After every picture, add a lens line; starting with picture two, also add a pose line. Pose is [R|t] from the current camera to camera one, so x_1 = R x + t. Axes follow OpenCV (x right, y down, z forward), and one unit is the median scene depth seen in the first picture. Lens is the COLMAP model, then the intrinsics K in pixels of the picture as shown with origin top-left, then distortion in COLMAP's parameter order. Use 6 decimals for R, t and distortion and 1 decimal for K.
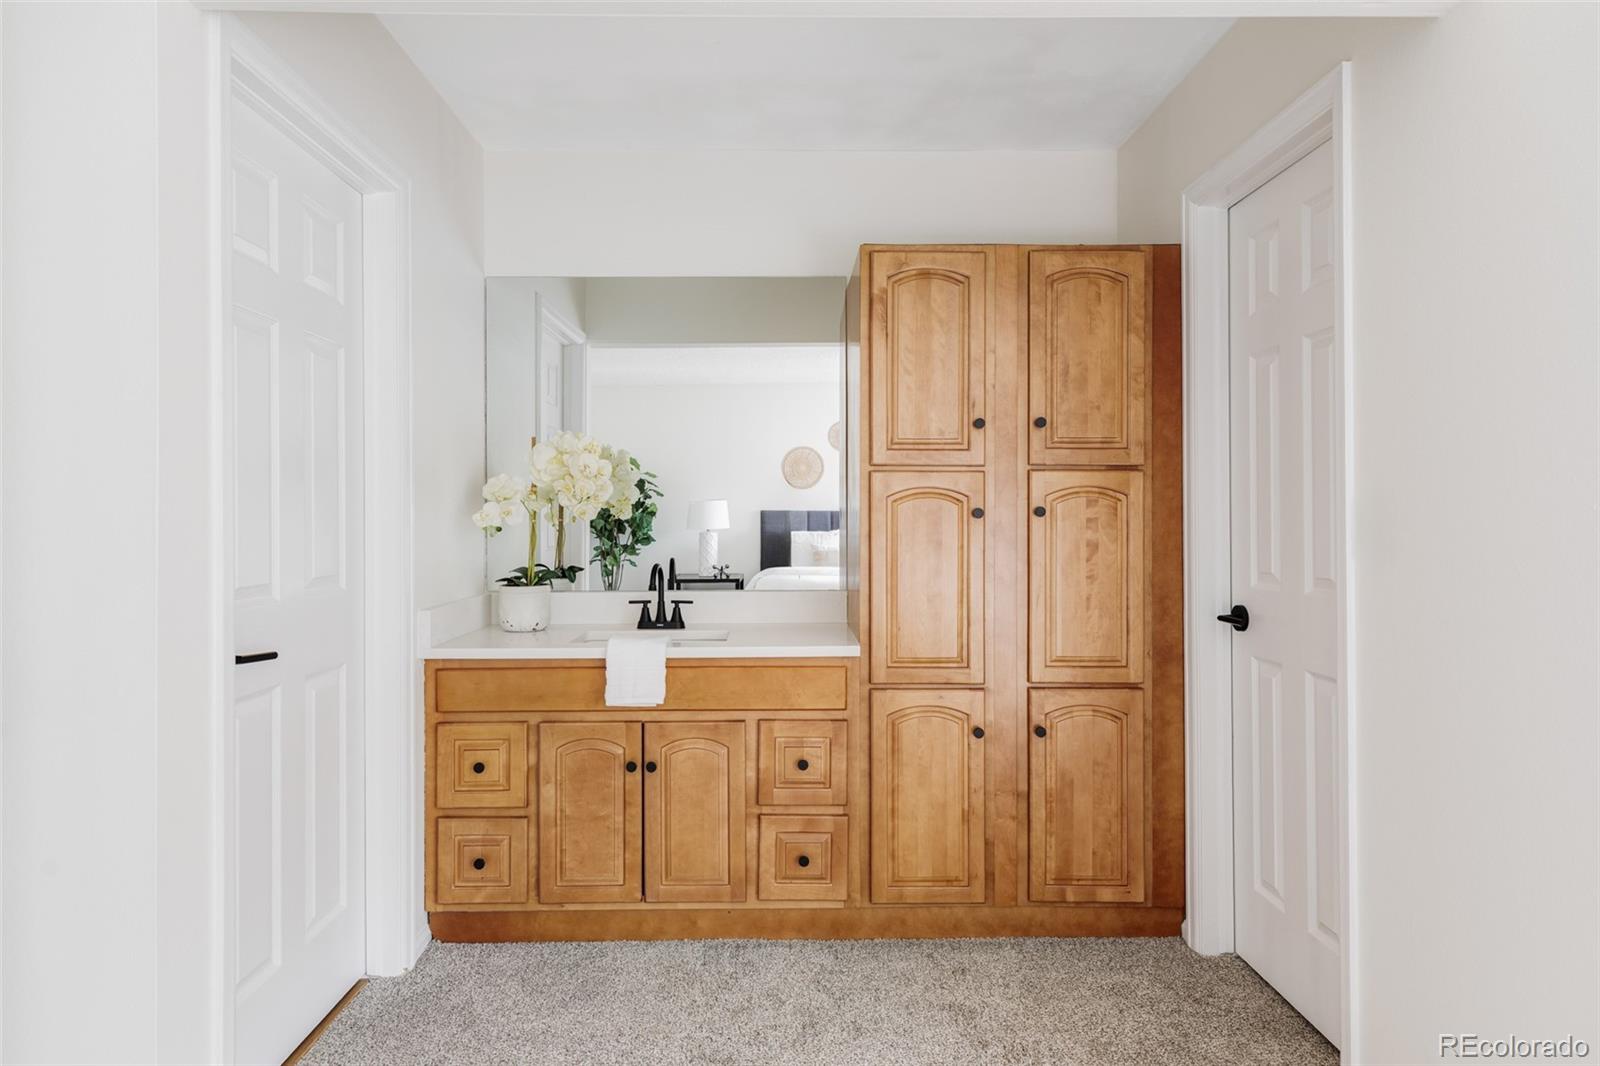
lens RADIAL K [[931.9, 0, 807.8], [0, 931.9, 509.9], [0, 0, 1]] dist [0.005510, 0.001142]
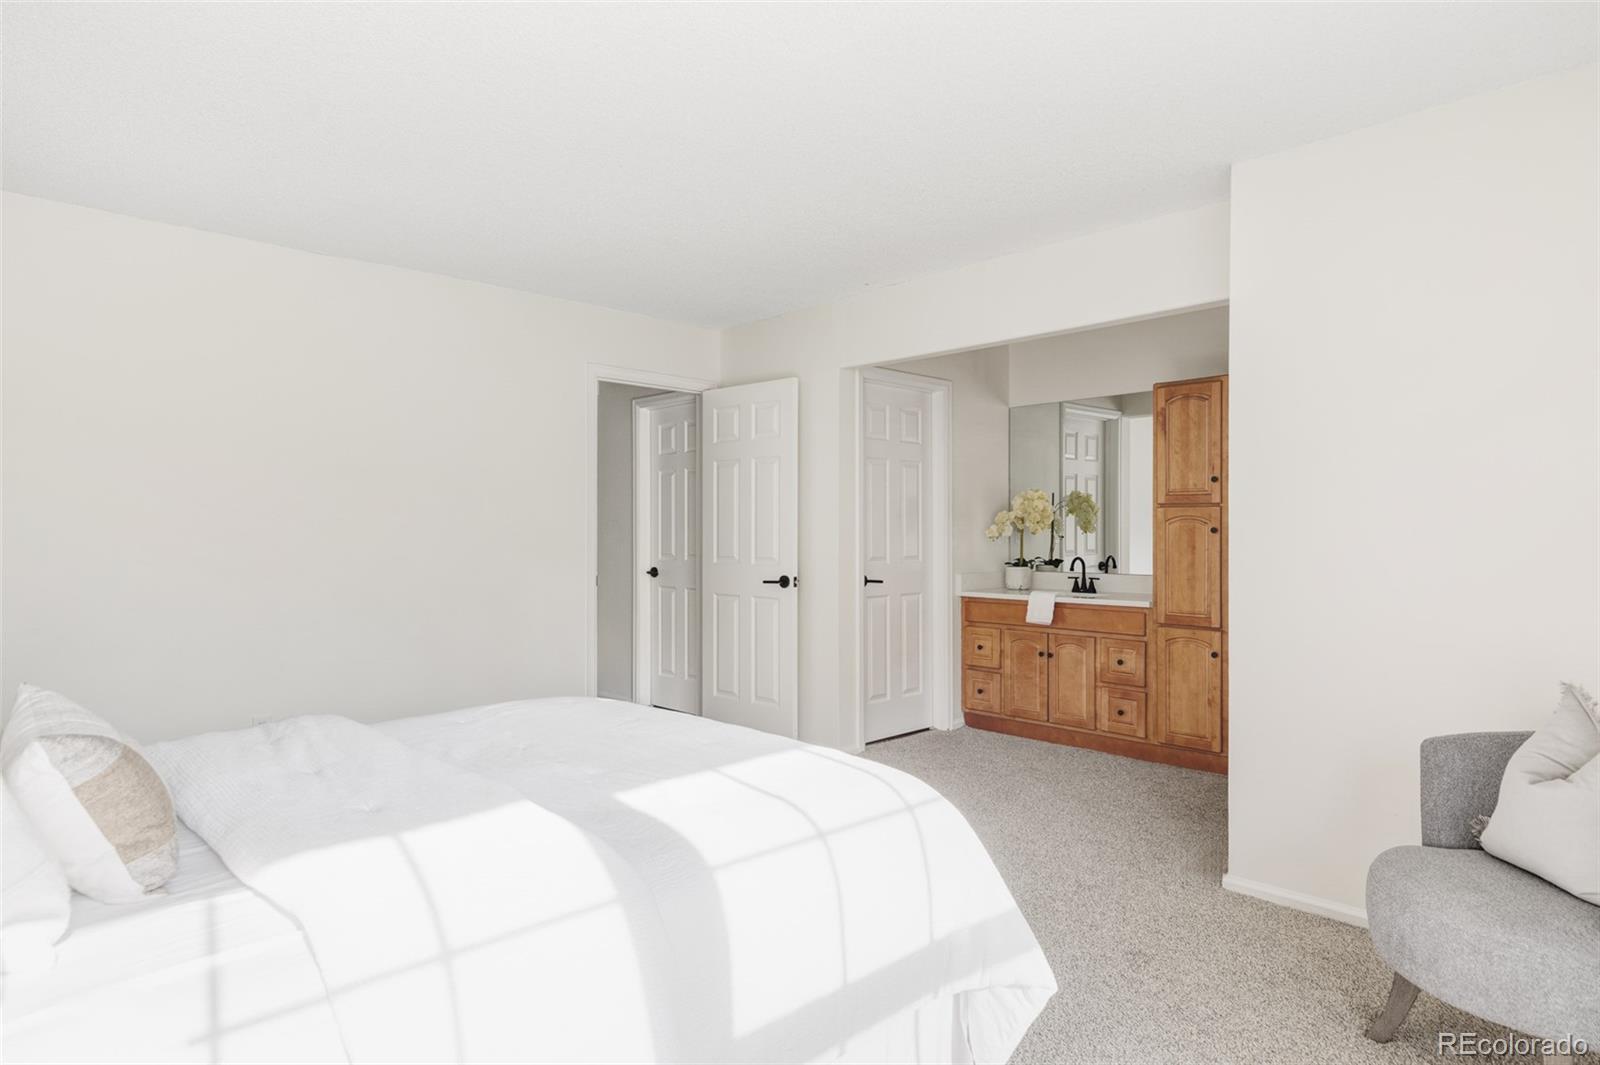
lens RADIAL K [[884.4, 0, 799.8], [0, 884.4, 527.1], [0, 0, 1]] dist [0.006073, 0.000984]
pose [[0.678159, -0.002047, -0.734912, 0.872937], [0.006961, 0.999969, 0.003638, -0.014113], [0.734882, -0.007583, 0.678152, -0.700079]]
